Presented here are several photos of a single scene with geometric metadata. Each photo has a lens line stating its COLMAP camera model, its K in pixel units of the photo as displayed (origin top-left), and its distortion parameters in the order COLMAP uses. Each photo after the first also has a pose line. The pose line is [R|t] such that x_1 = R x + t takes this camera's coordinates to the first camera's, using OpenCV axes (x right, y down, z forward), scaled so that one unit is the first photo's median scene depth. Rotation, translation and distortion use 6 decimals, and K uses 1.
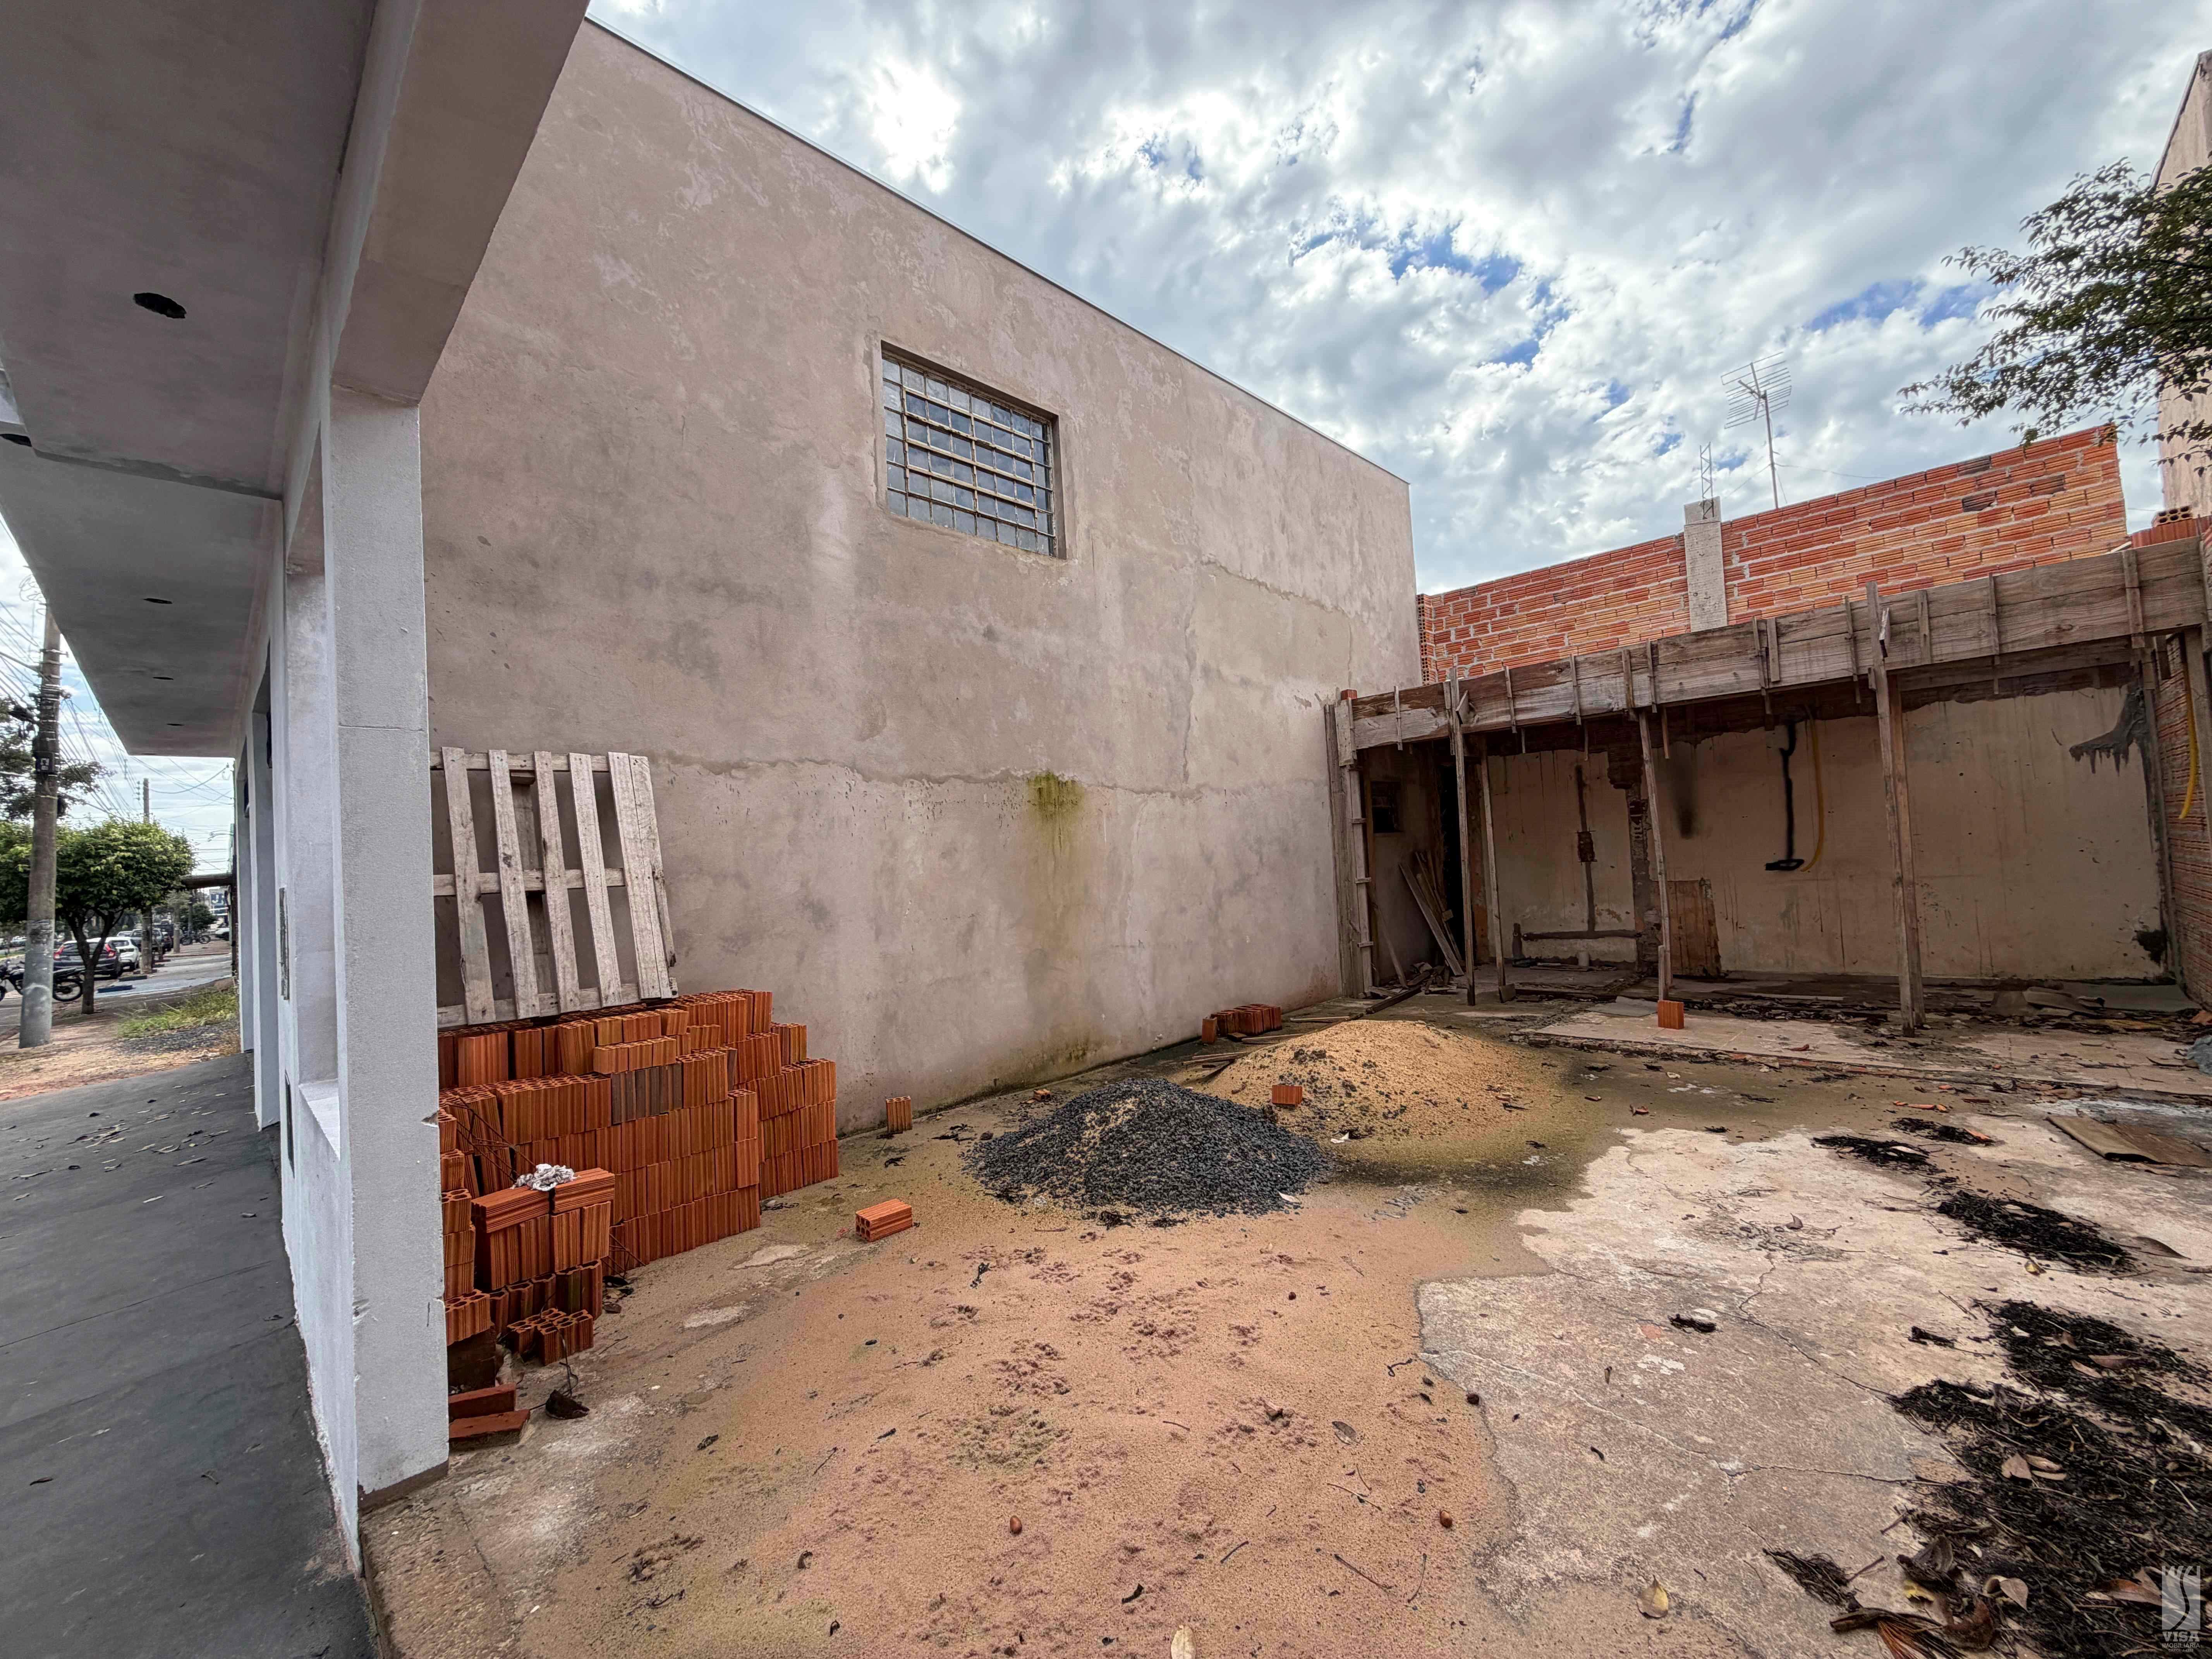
lens RADIAL K [[880.1, 0, 1103.3], [0, 880.1, 825.7], [0, 0, 1]] dist [-0.000465, 0.000258]
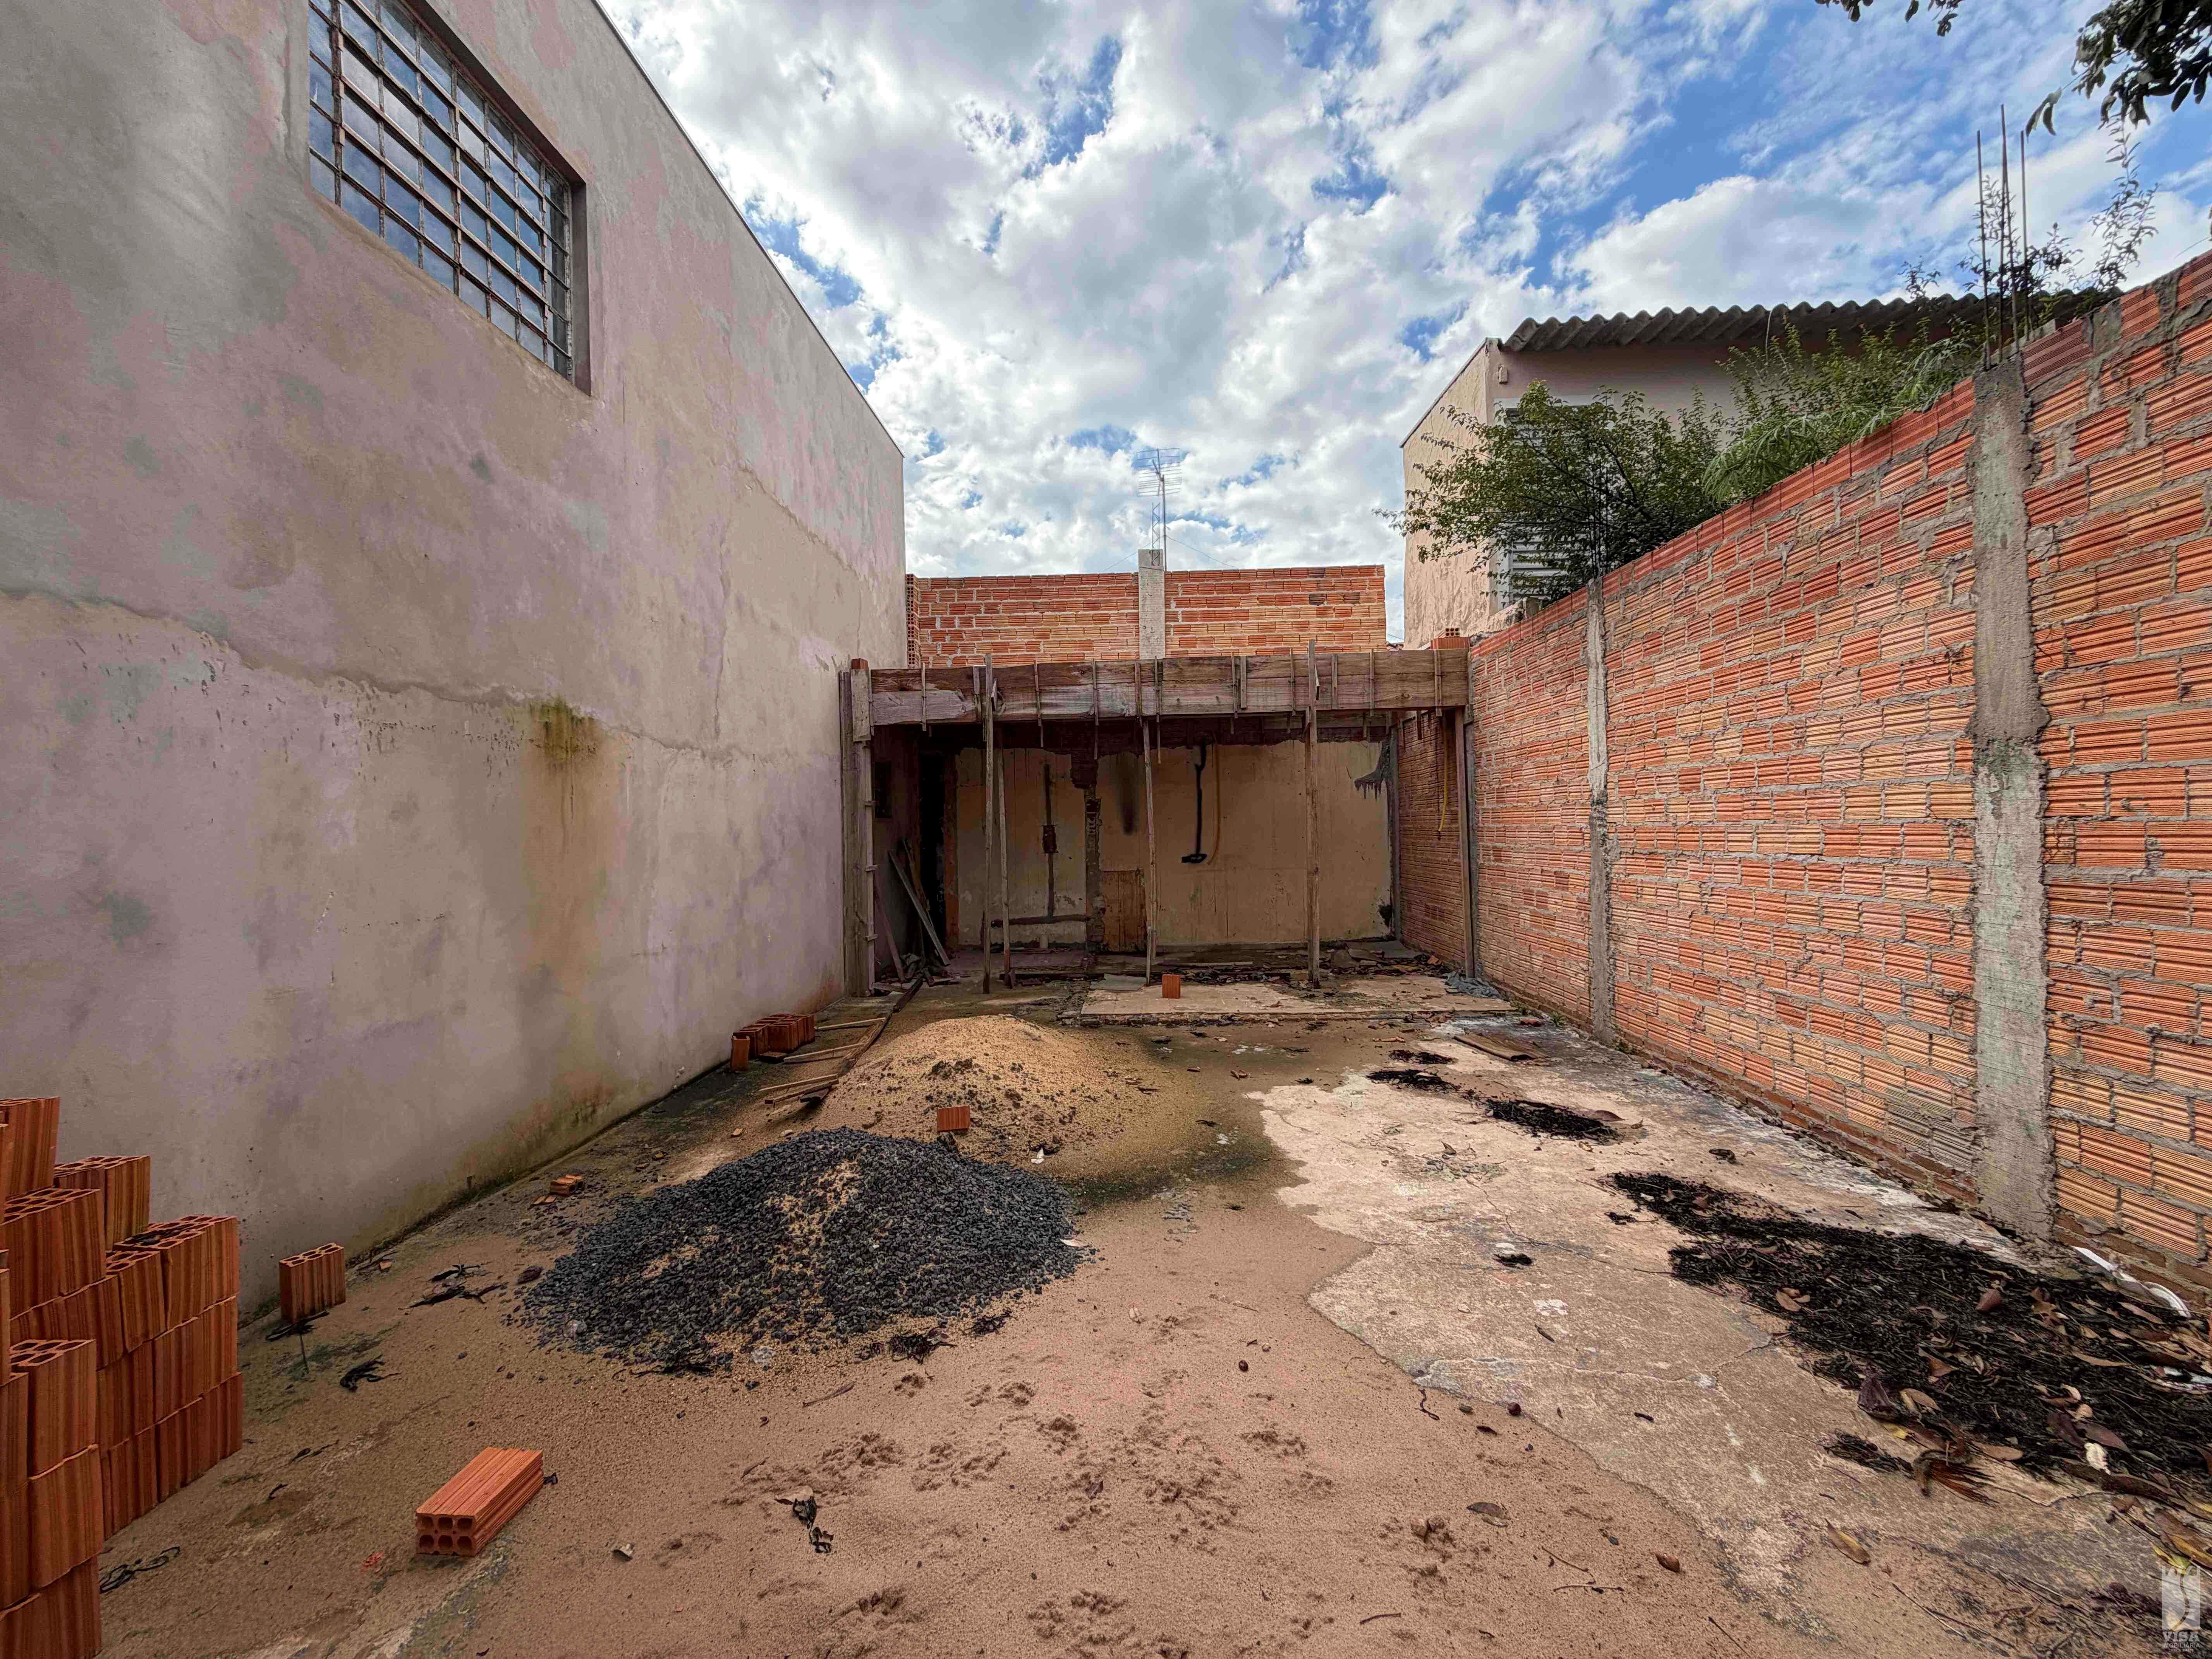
lens RADIAL K [[880.1, 0, 1106.1], [0, 880.1, 827.5], [0, 0, 1]] dist [-0.000465, 0.000258]
pose [[0.740215, 0.040007, 0.671179, -0.201113], [-0.048097, 0.998822, -0.006493, 0.020357], [-0.670648, -0.027476, 0.741267, 0.220354]]
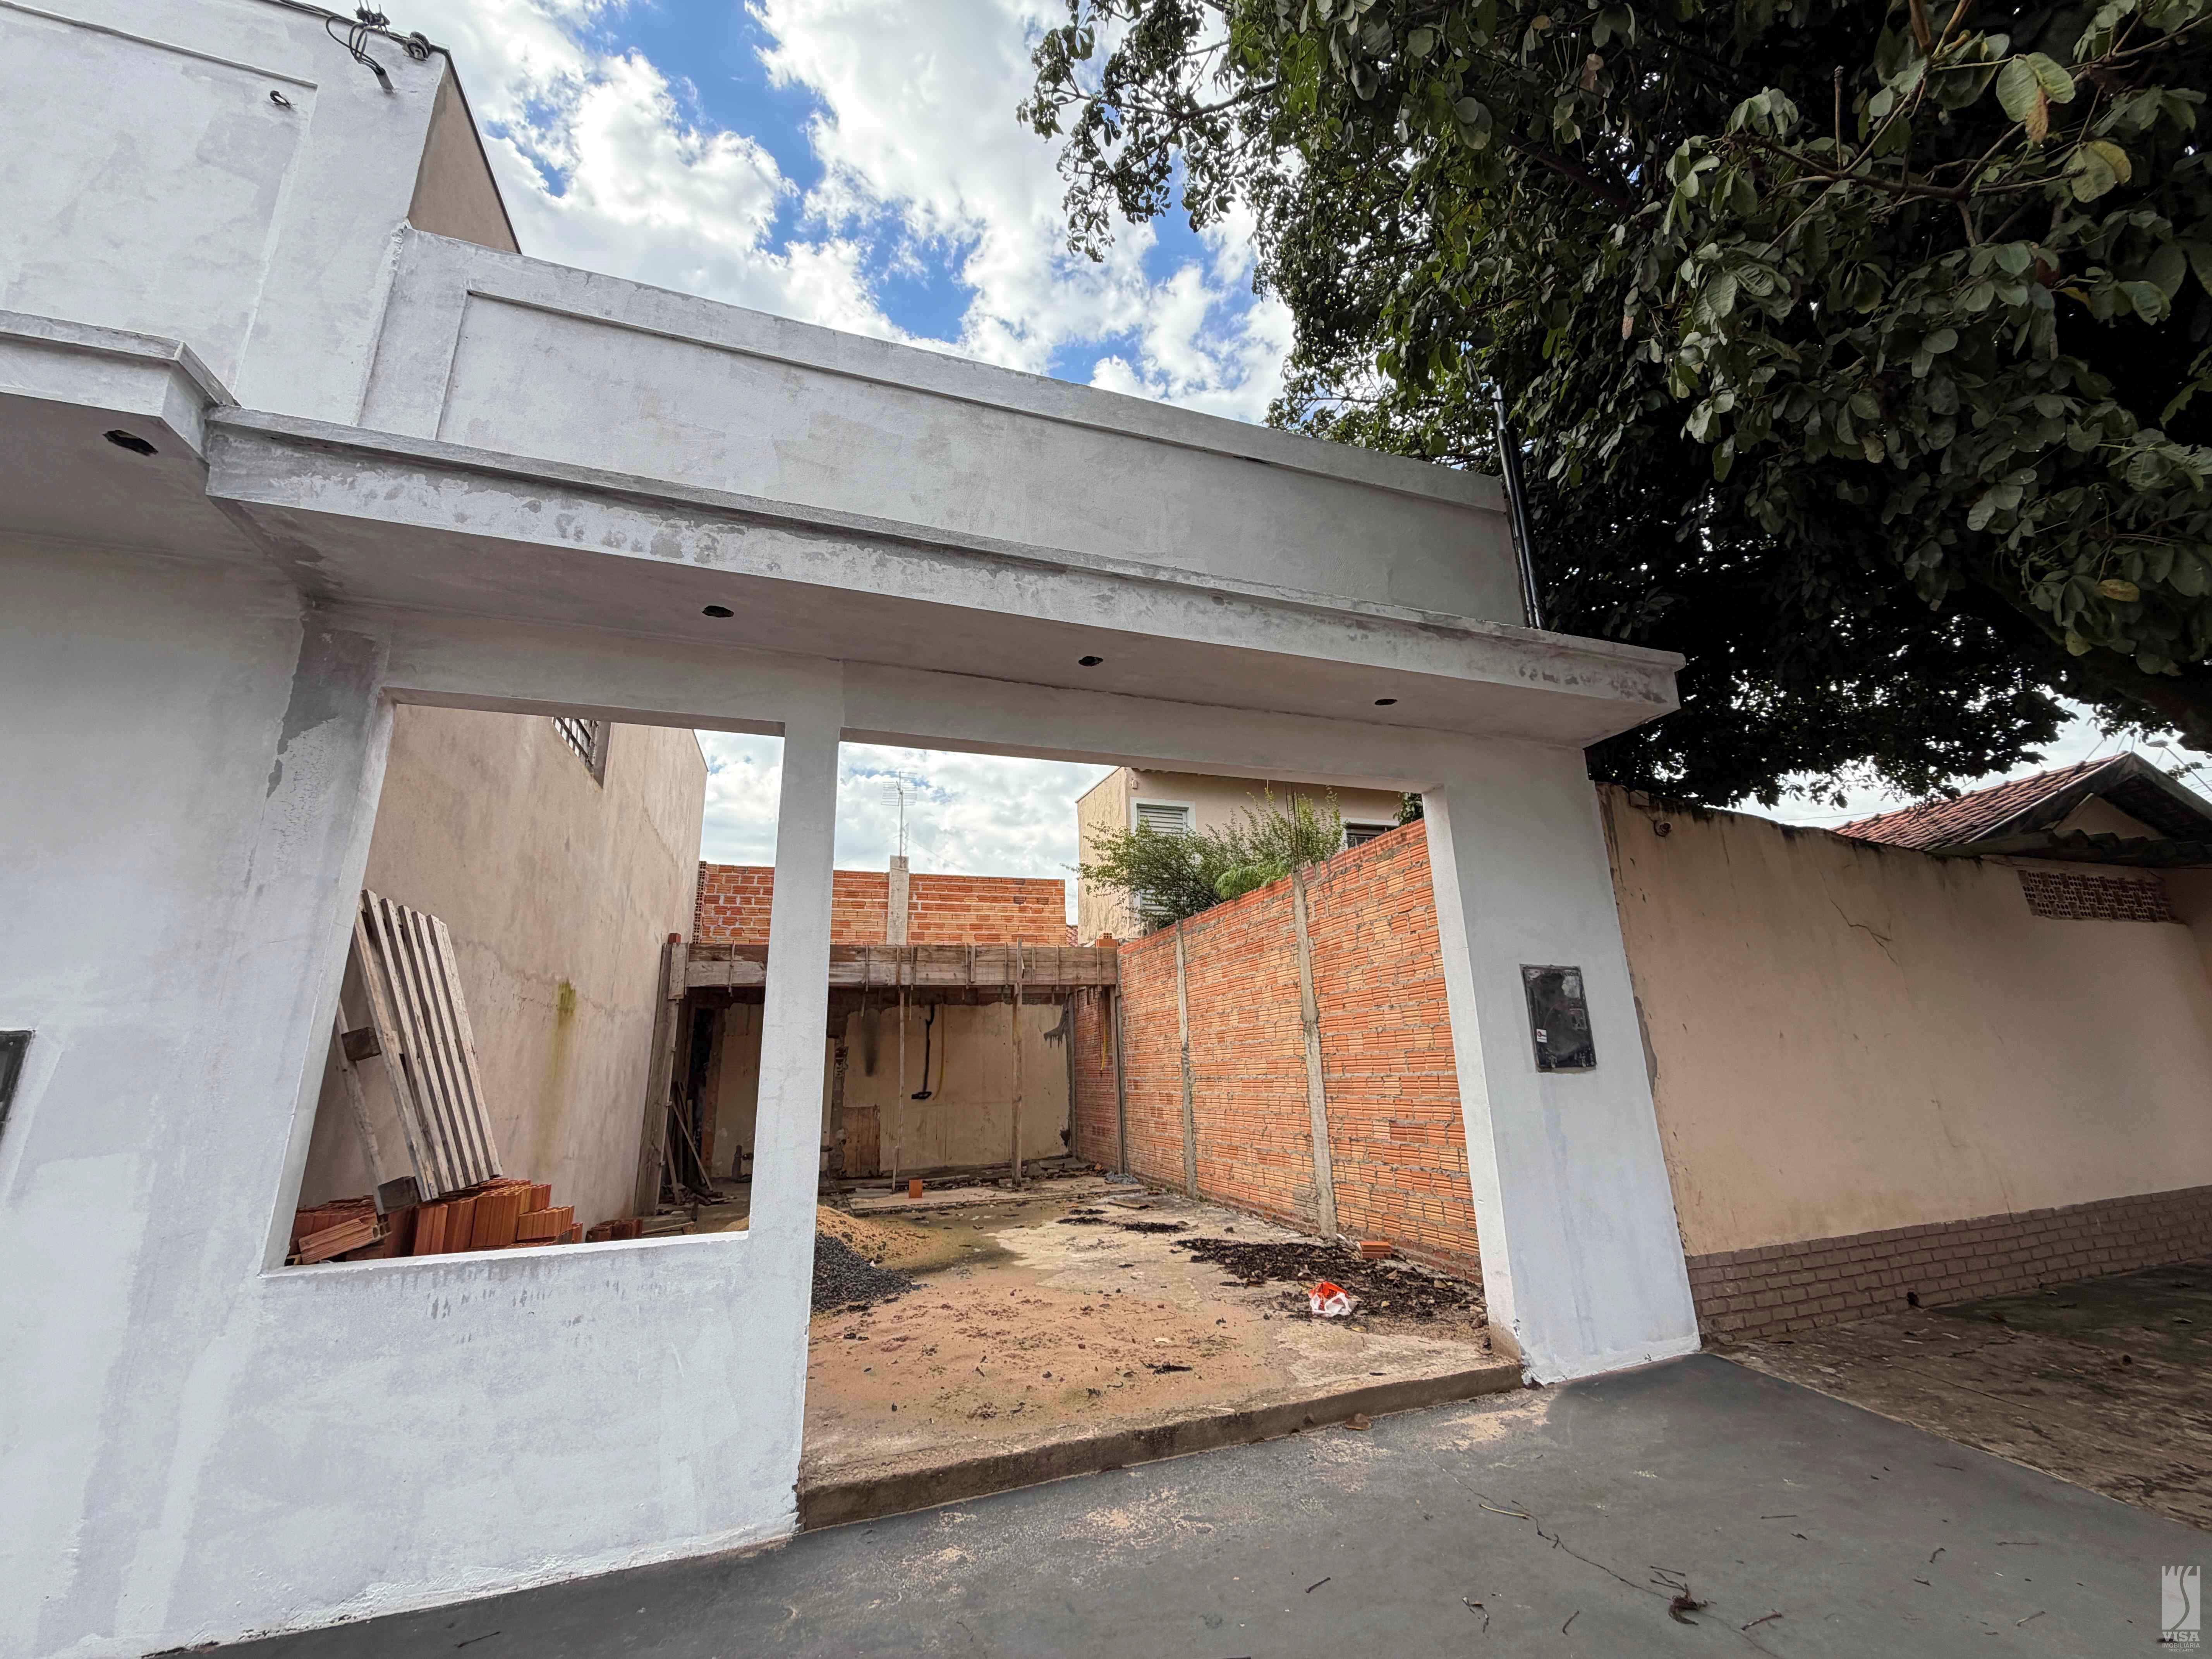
lens RADIAL K [[880.1, 0, 1105.6], [0, 880.1, 825.5], [0, 0, 1]] dist [-0.000465, 0.000258]
pose [[0.460688, 0.279436, 0.842426, -0.710003], [-0.033686, 0.953967, -0.298013, 0.055768], [-0.886923, 0.108913, 0.448894, -0.067090]]
